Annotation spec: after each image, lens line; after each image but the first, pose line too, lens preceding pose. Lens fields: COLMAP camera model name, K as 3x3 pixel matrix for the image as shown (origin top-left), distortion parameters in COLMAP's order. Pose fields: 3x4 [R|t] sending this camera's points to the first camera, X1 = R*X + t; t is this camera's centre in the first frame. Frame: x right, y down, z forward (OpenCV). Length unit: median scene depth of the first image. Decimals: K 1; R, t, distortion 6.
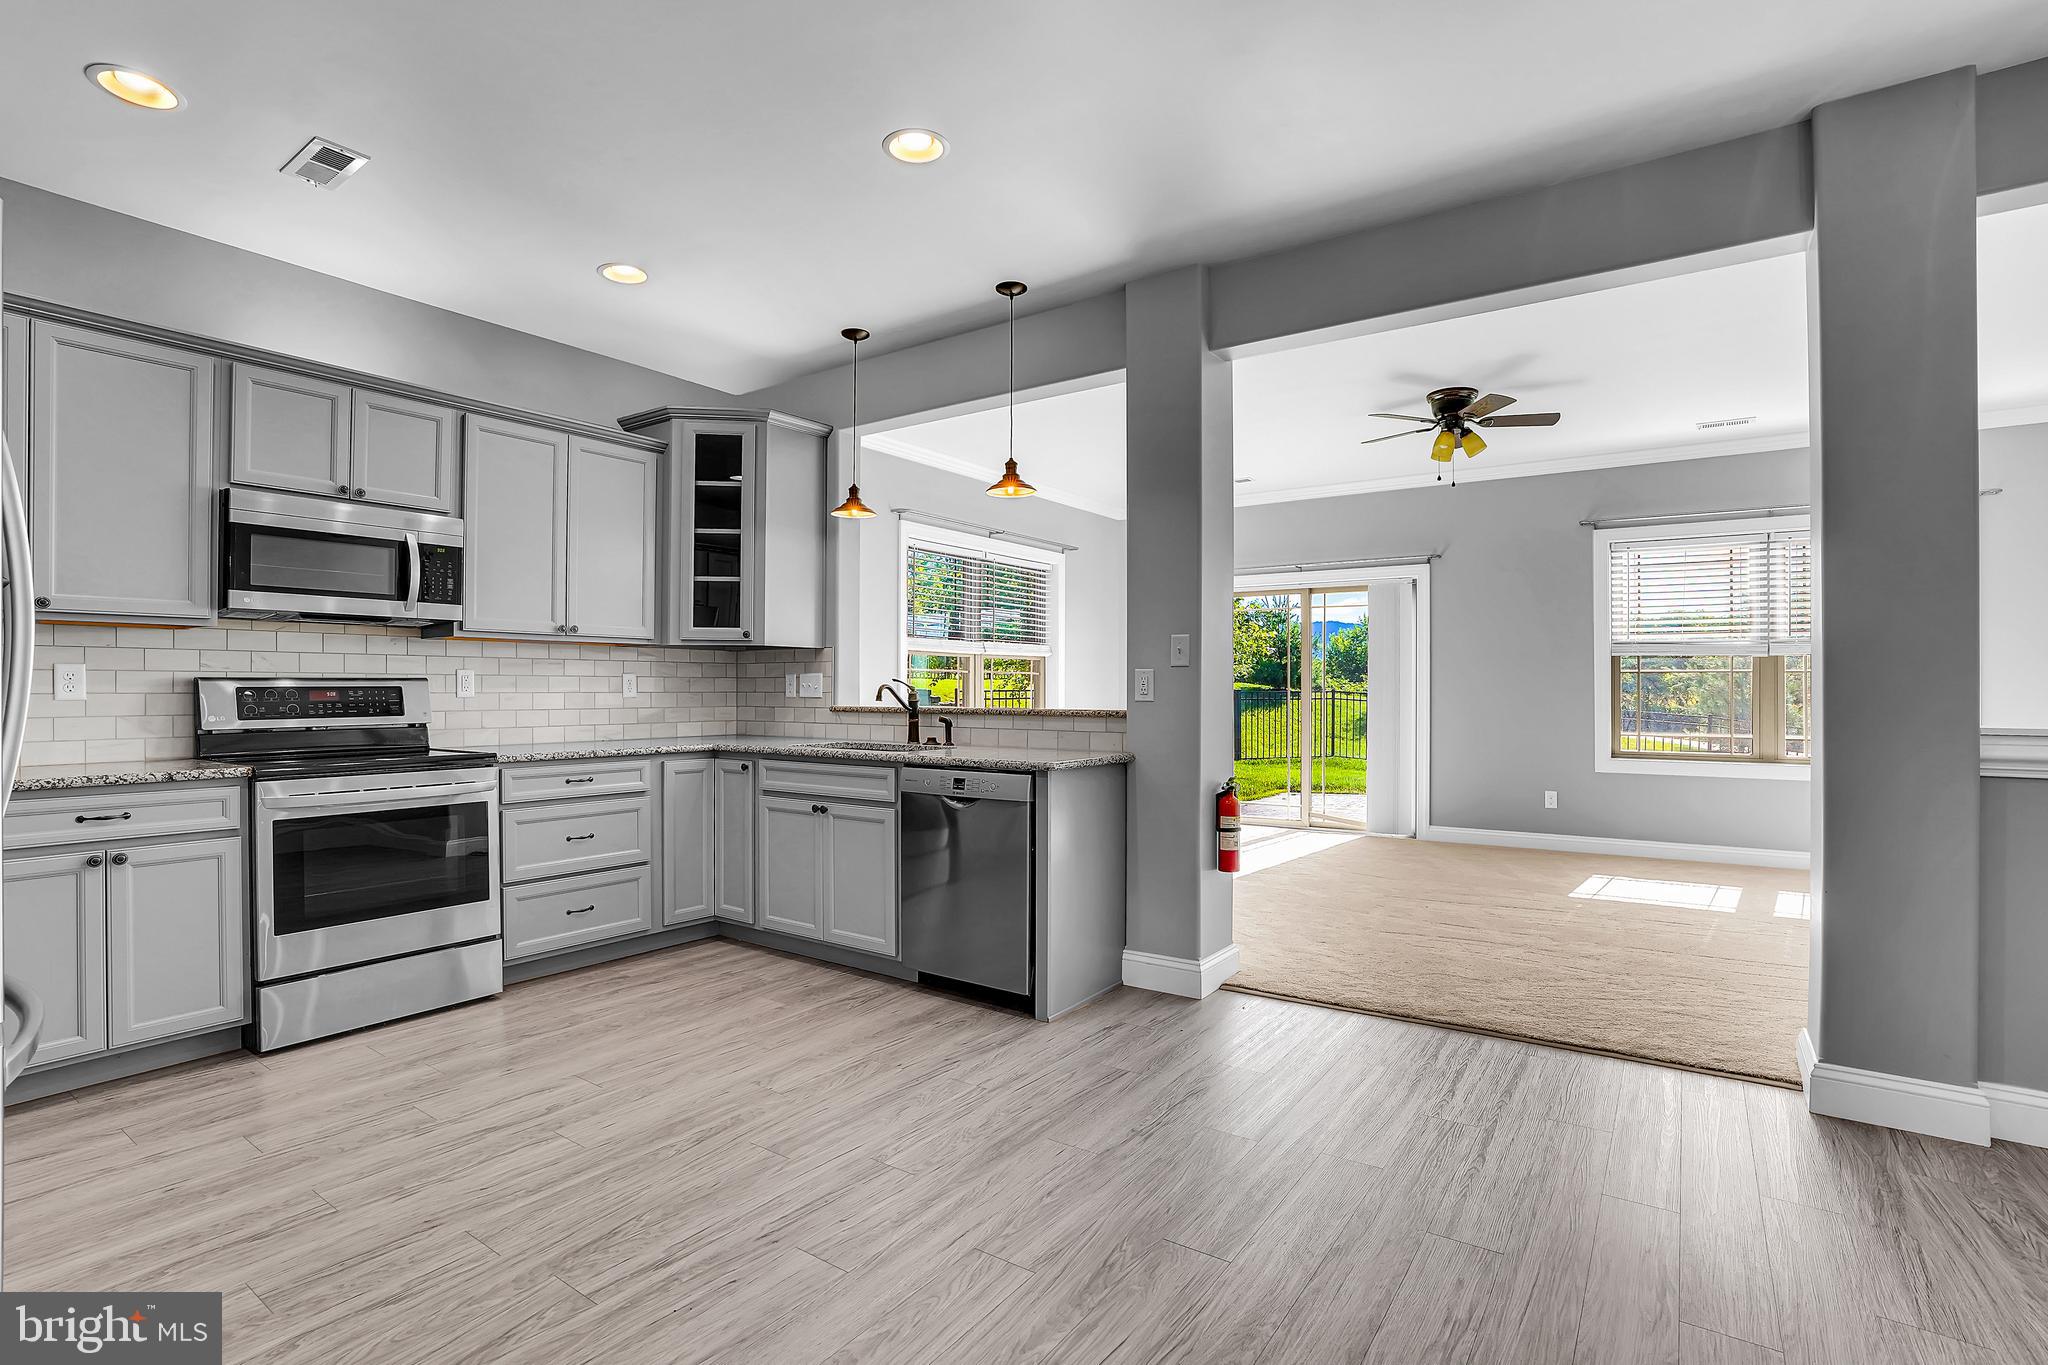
lens RADIAL K [[964.3, 0, 1029.4], [0, 964.3, 688.1], [0, 0, 1]] dist [-0.047170, 0.009822]
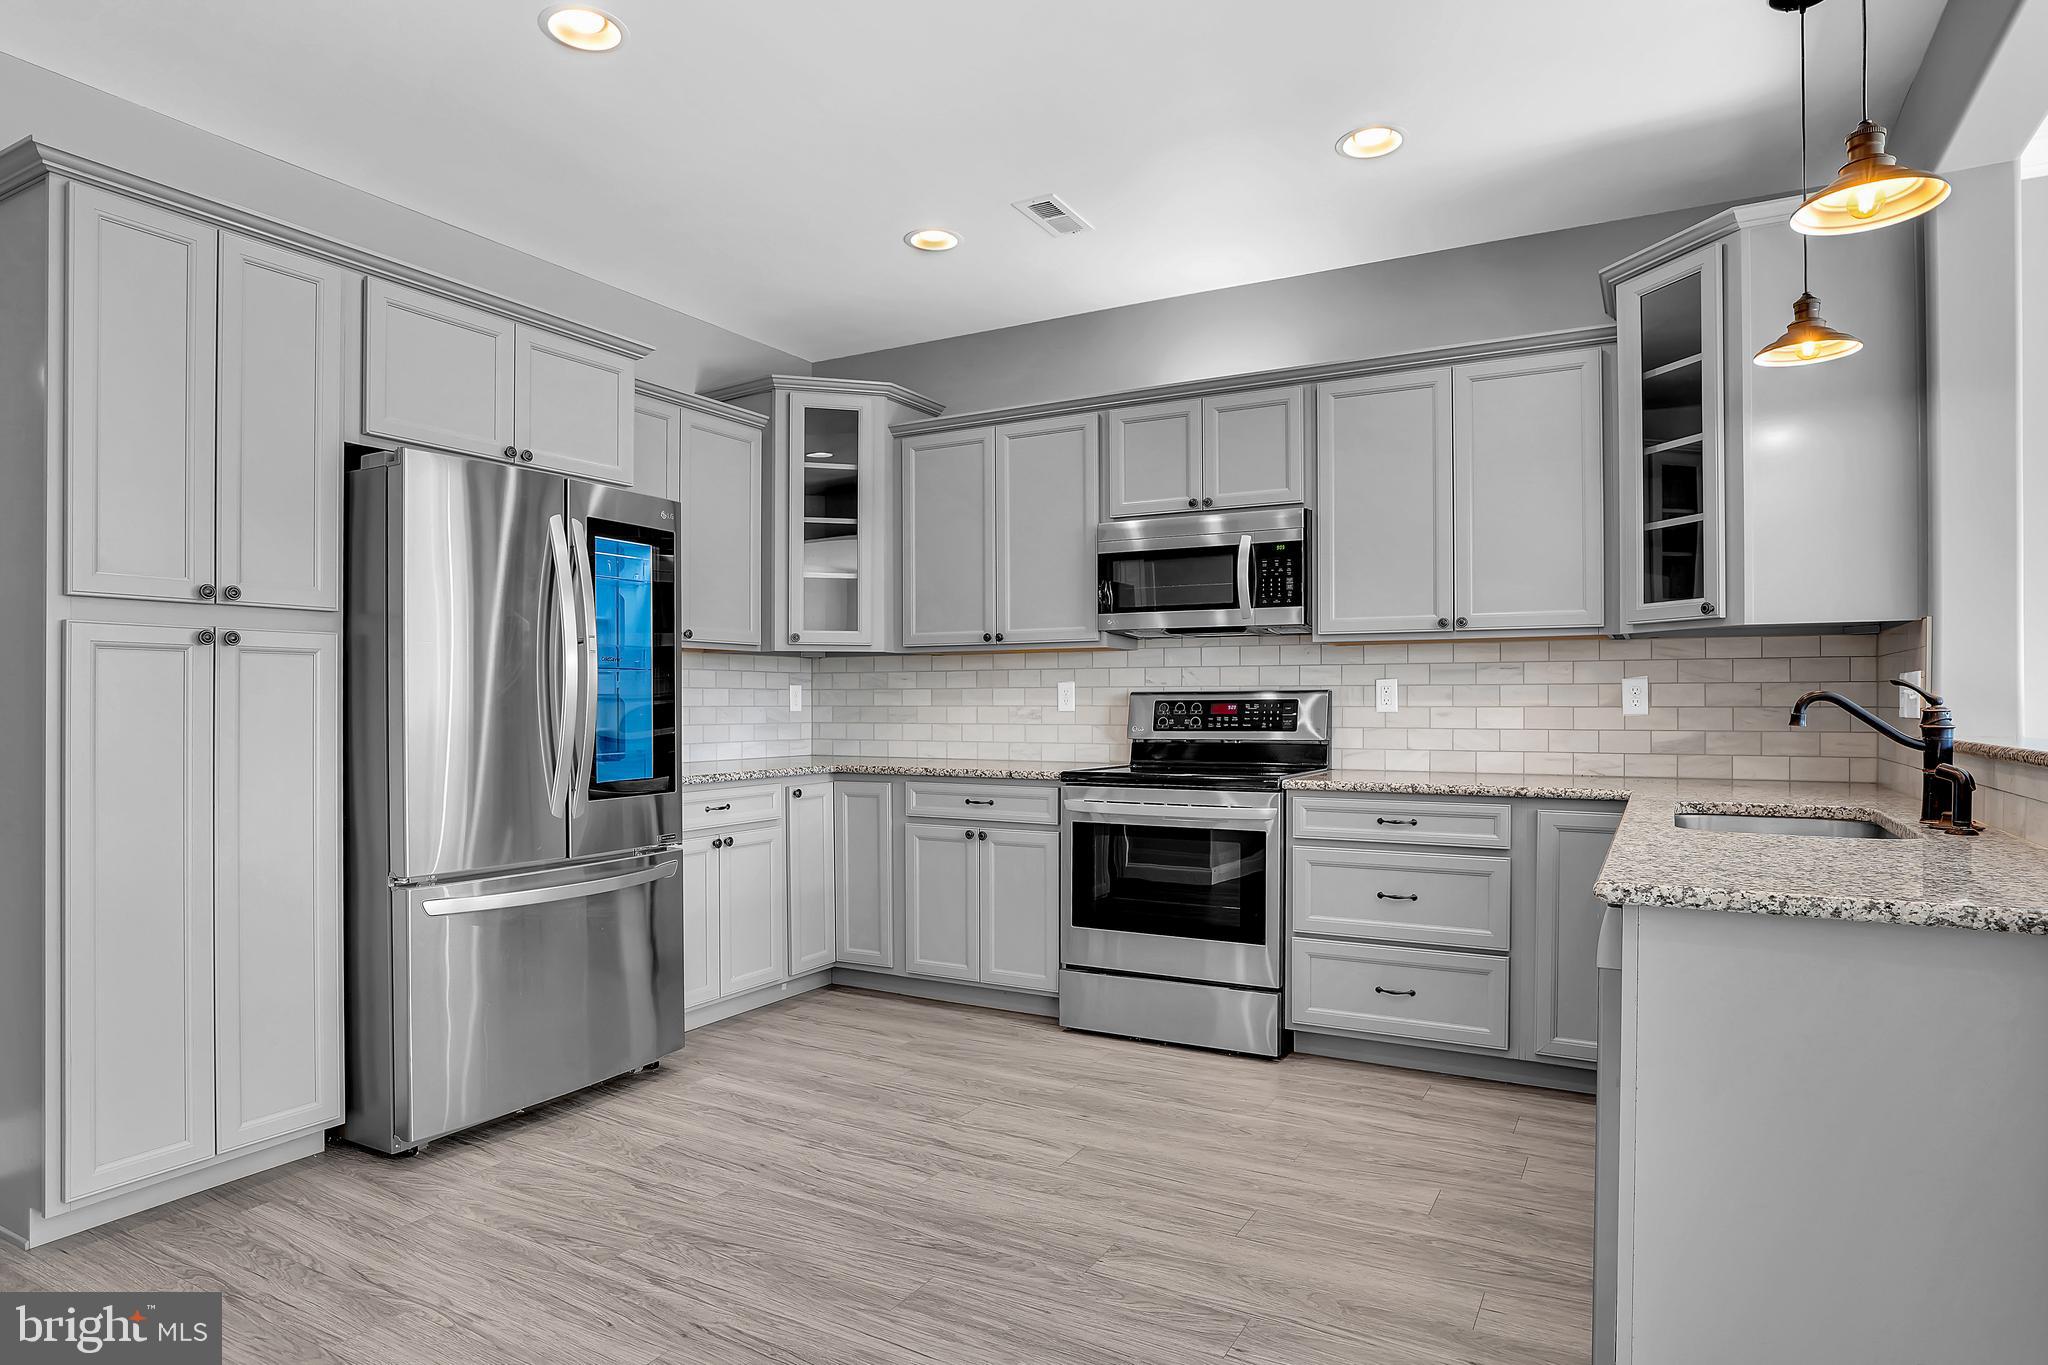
lens RADIAL K [[1132.3, 0, 1006.6], [0, 1132.3, 704.7], [0, 0, 1]] dist [-0.039318, 0.003930]
pose [[0.107888, 0.000669, -0.994163, 0.407313], [0.001022, 0.999999, 0.000784, 0.002111], [0.994163, -0.001101, 0.107887, 0.617421]]
